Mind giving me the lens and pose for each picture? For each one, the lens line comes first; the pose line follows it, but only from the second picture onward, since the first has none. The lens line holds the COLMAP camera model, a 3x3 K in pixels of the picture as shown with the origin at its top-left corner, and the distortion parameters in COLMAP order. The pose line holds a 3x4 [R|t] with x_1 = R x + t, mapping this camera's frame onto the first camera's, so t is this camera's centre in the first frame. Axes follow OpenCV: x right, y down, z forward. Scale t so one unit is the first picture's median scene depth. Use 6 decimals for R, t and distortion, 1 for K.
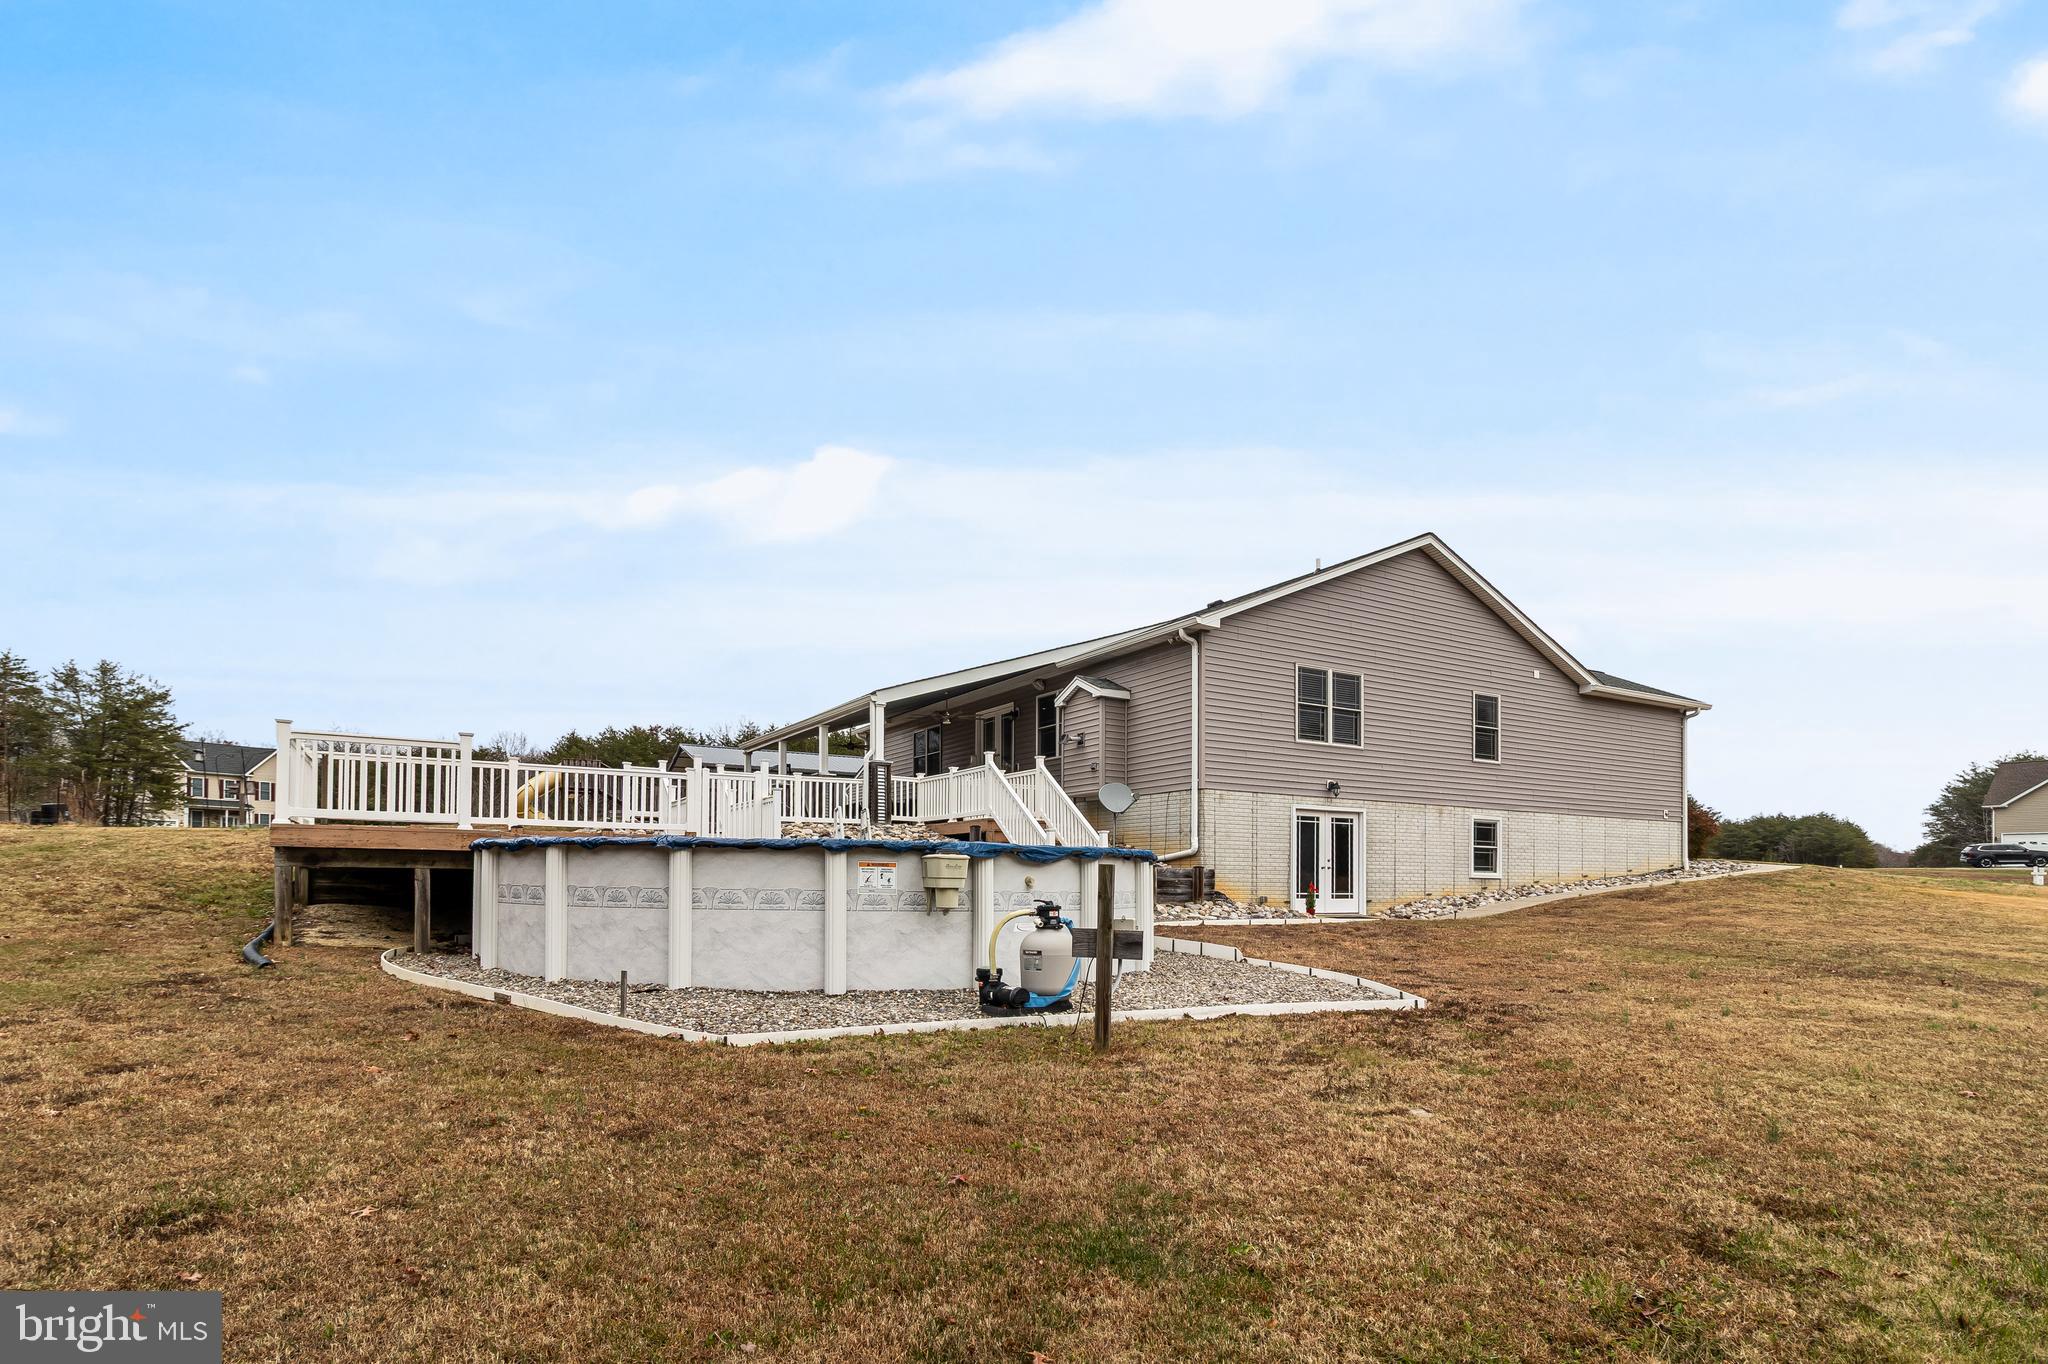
lens RADIAL K [[932.7, 0, 1031.5], [0, 932.7, 668.1], [0, 0, 1]] dist [-0.002135, -0.000197]
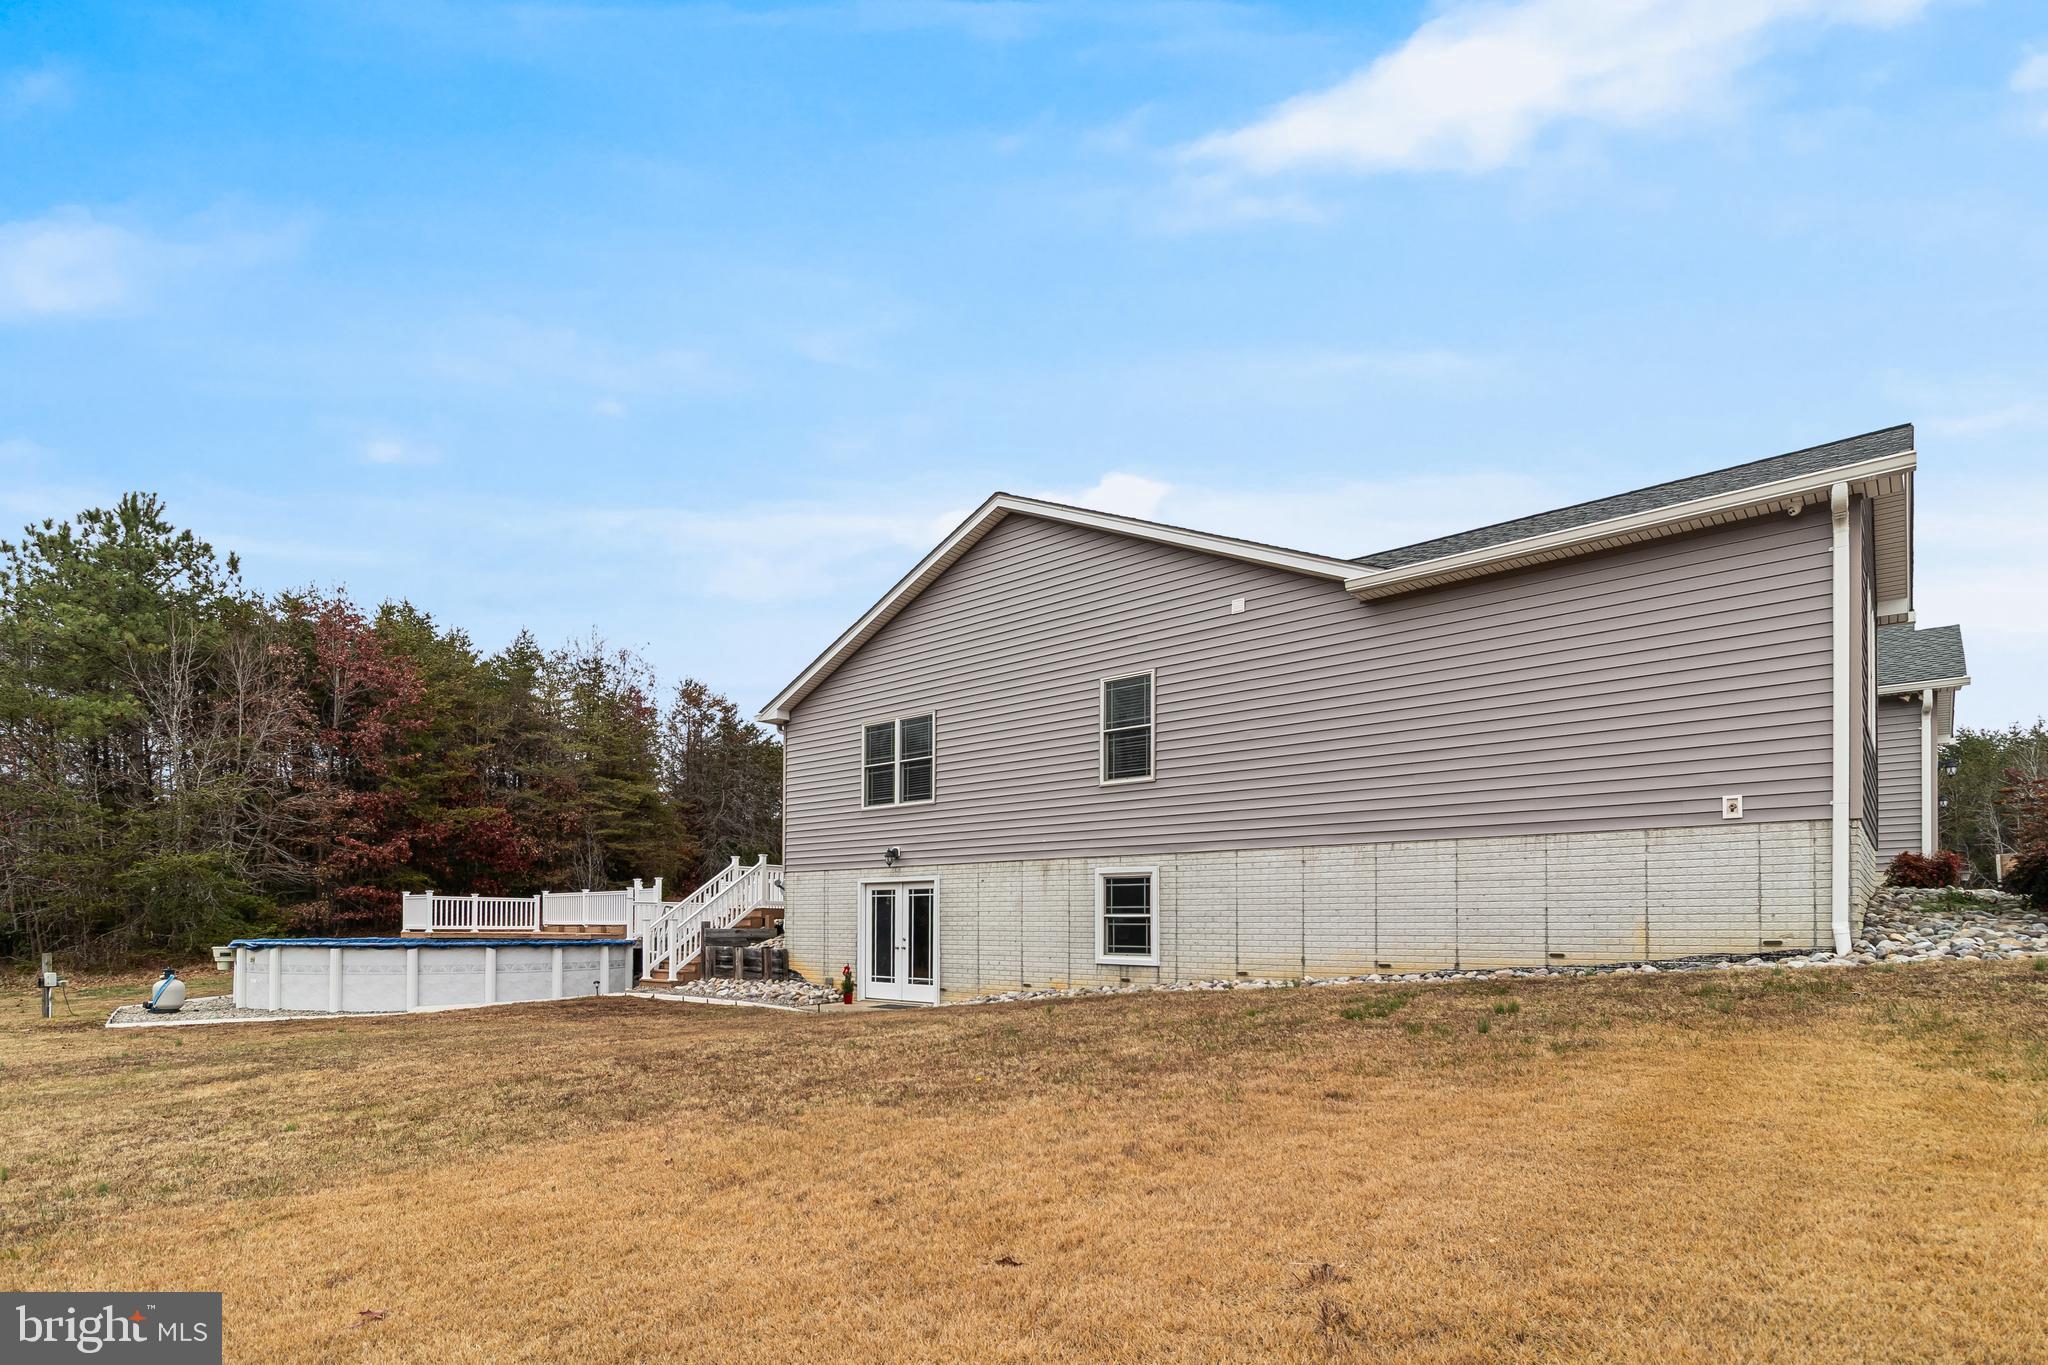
lens RADIAL K [[954.9, 0, 1019.2], [0, 954.9, 660.8], [0, 0, 1]] dist [0.000520, 0.000158]
pose [[0.358996, -0.245986, -0.900340, 1.211046], [0.221769, 0.959499, -0.173722, 0.133191], [0.906609, -0.137302, 0.399008, 0.764971]]
